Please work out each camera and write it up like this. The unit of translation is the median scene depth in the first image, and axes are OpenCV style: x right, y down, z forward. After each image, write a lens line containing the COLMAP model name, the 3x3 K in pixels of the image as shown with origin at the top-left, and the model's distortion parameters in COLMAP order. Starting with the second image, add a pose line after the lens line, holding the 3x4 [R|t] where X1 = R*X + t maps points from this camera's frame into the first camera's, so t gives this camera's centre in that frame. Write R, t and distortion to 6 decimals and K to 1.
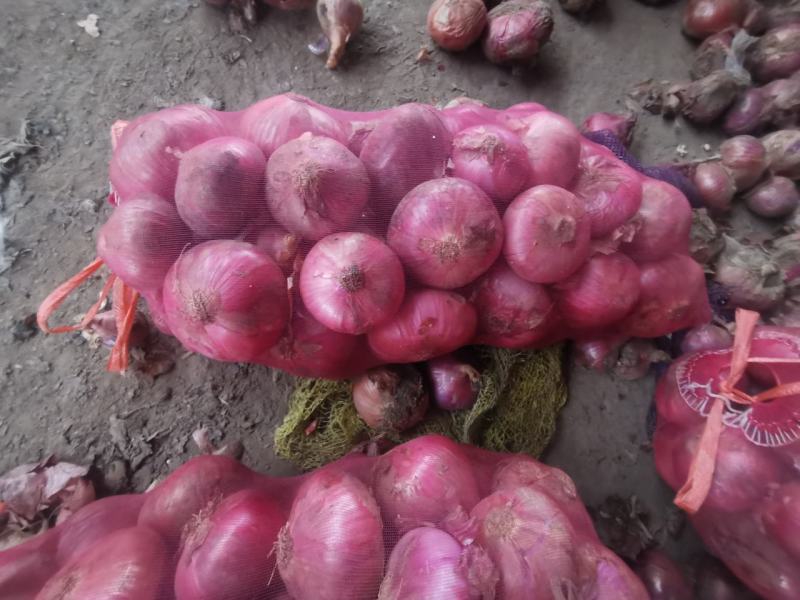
lens RADIAL K [[354.0, 0, 400.0], [0, 354.0, 300.0], [0, 0, 1]] dist [-0.032249, 0.014053]
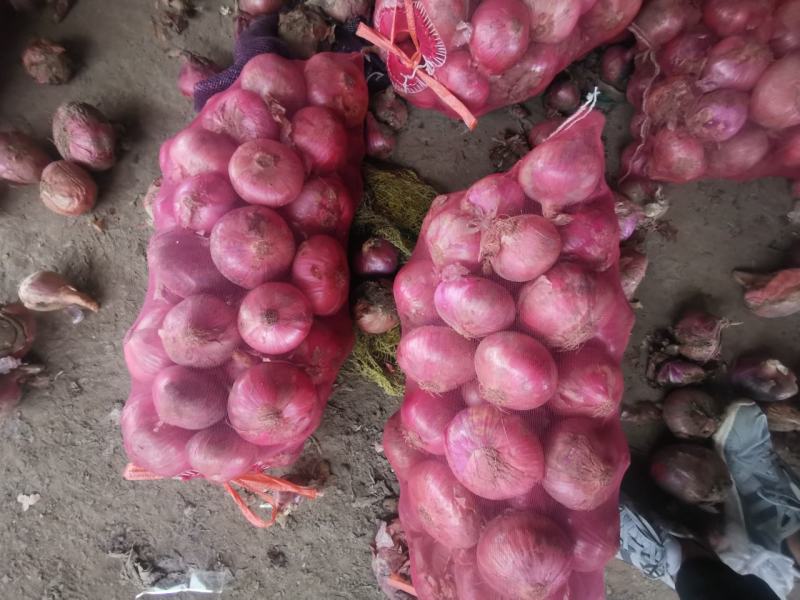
lens RADIAL K [[354.0, 0, 400.0], [0, 354.0, 300.0], [0, 0, 1]] dist [-0.032249, 0.014053]
pose [[0.183630, -0.982579, -0.028597, 0.053015], [0.971214, 0.176862, 0.159571, 0.144876], [-0.151734, -0.057076, 0.986772, -0.353779]]
